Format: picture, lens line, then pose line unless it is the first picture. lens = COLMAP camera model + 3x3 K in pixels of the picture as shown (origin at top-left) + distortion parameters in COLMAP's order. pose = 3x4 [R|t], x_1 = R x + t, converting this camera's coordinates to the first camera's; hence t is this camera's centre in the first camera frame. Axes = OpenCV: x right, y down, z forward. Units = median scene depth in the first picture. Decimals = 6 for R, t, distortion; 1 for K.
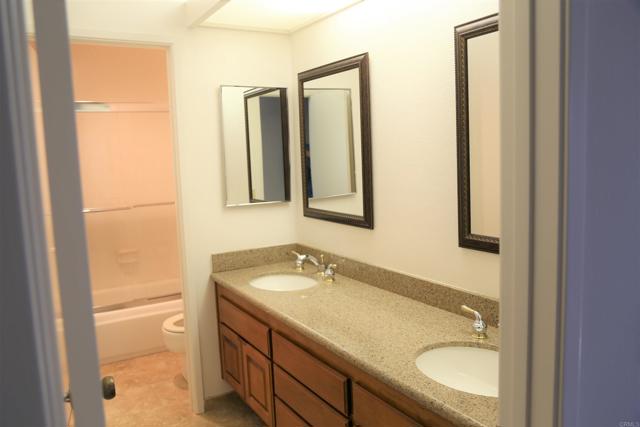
lens RADIAL K [[489.8, 0, 320.0], [0, 489.8, 213.5], [0, 0, 1]] dist [-0.084519, -0.000461]
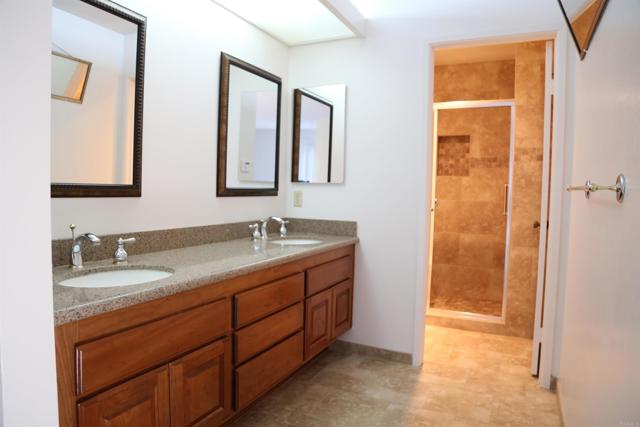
lens RADIAL K [[434.8, 0, 320.0], [0, 434.8, 213.5], [0, 0, 1]] dist [-0.091098, 0.000883]
pose [[-0.536768, -0.026465, 0.843315, -0.934738], [0.096742, 0.990986, 0.092675, 0.025204], [-0.838166, 0.131329, -0.529369, 1.357650]]
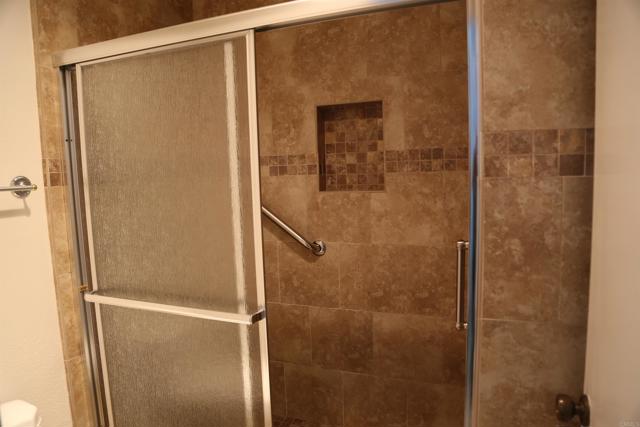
lens RADIAL K [[434.8, 0, 320.0], [0, 434.8, 213.5], [0, 0, 1]] dist [-0.091098, 0.000883]
pose [[-0.596420, -0.035910, 0.801869, -0.715833], [0.148297, 0.976871, 0.154049, 0.013274], [-0.788855, 0.210793, -0.577300, 1.021341]]
